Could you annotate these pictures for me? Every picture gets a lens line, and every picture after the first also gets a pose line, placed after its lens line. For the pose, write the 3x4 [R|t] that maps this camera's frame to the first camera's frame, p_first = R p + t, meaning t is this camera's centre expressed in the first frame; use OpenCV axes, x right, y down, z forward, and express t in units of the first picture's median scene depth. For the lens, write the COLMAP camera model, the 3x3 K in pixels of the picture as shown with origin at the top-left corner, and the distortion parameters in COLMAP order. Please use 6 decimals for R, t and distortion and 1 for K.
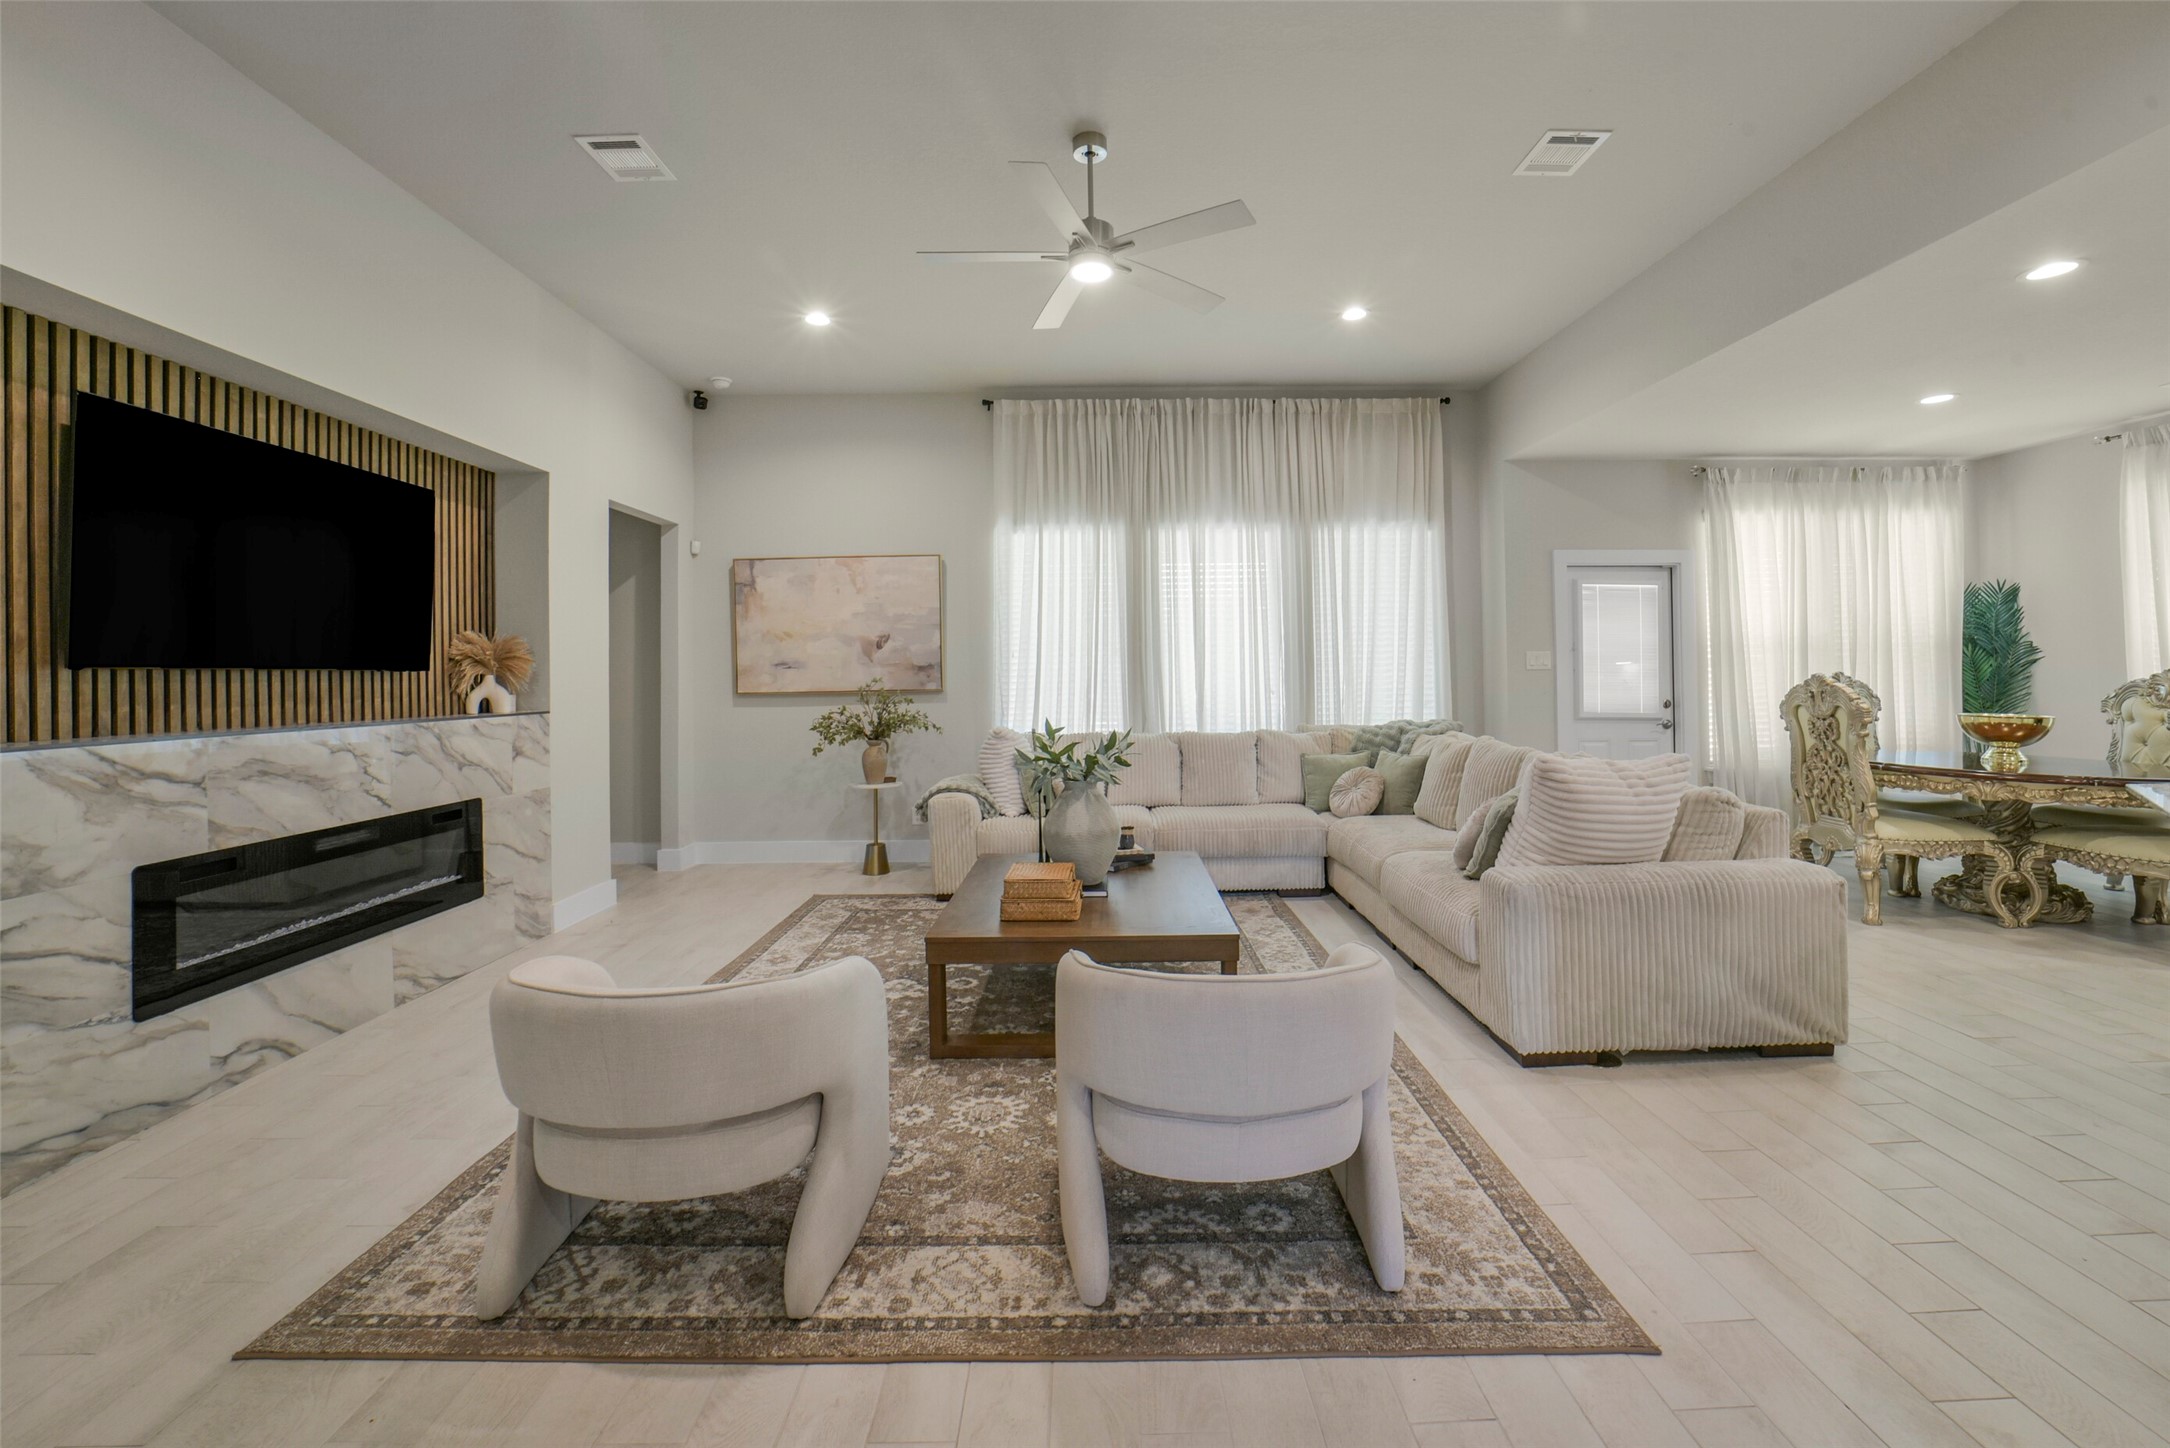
lens RADIAL K [[933.9, 0, 1097.0], [0, 933.9, 659.1], [0, 0, 1]] dist [0.000433, 0.000735]
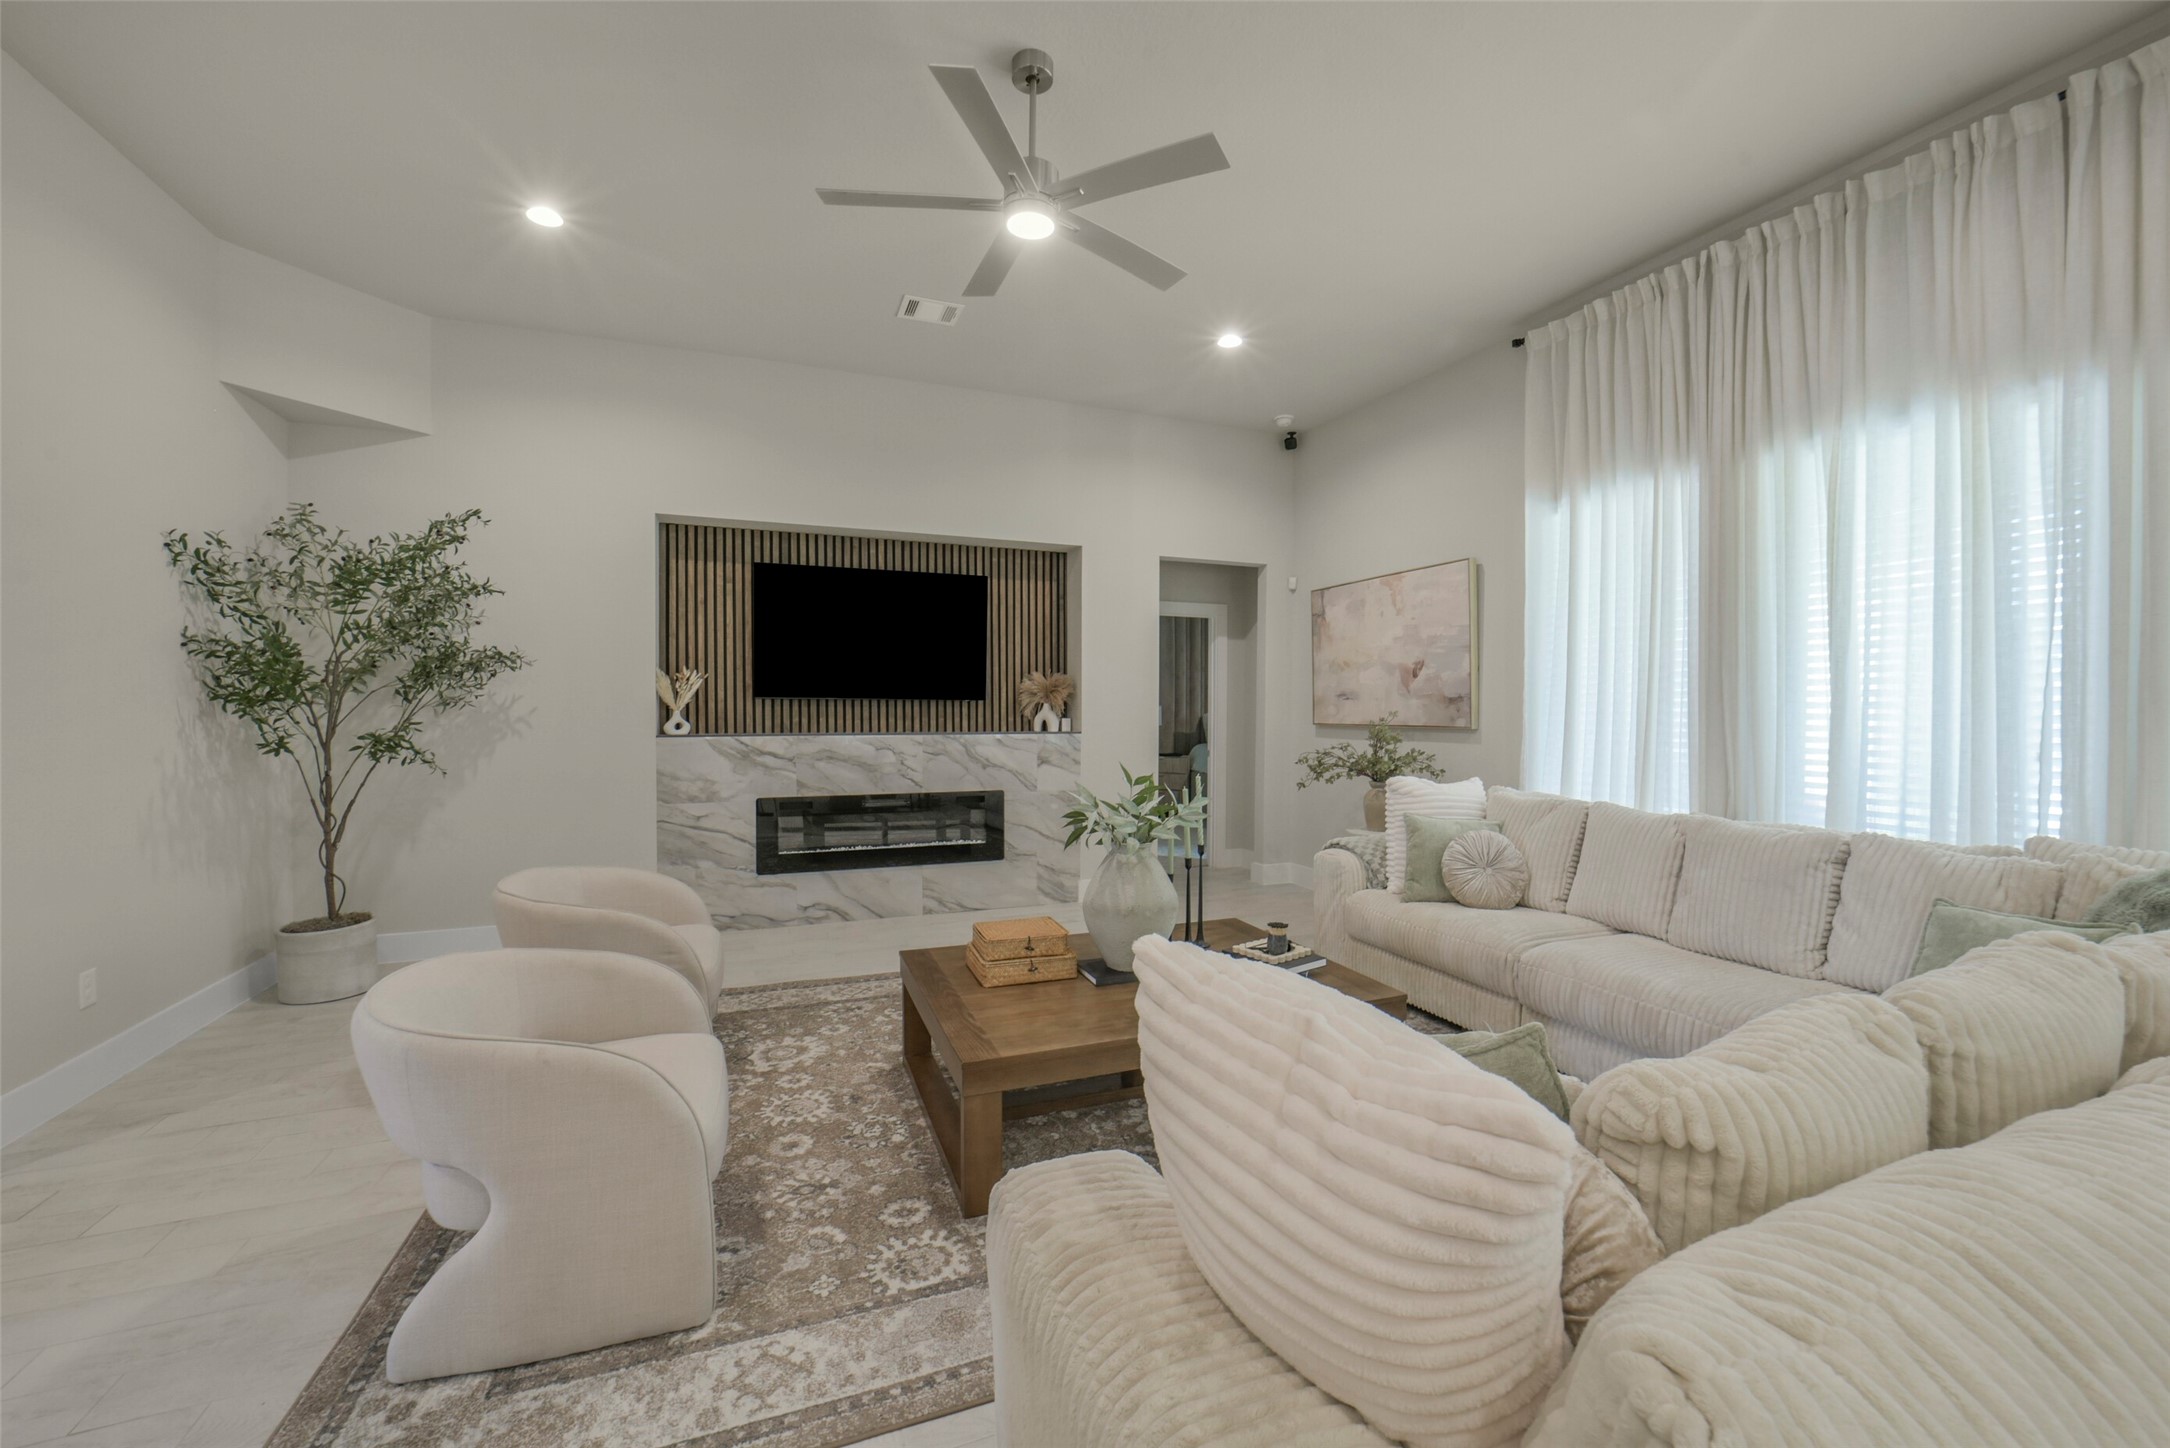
lens RADIAL K [[903.4, 0, 1086.9], [0, 903.4, 716.4], [0, 0, 1]] dist [-0.001646, 0.000039]
pose [[0.342462, 0.026066, -0.939170, 0.586748], [0.007701, 0.999504, 0.030549, -0.004006], [0.939500, -0.017694, 0.342091, 0.570151]]
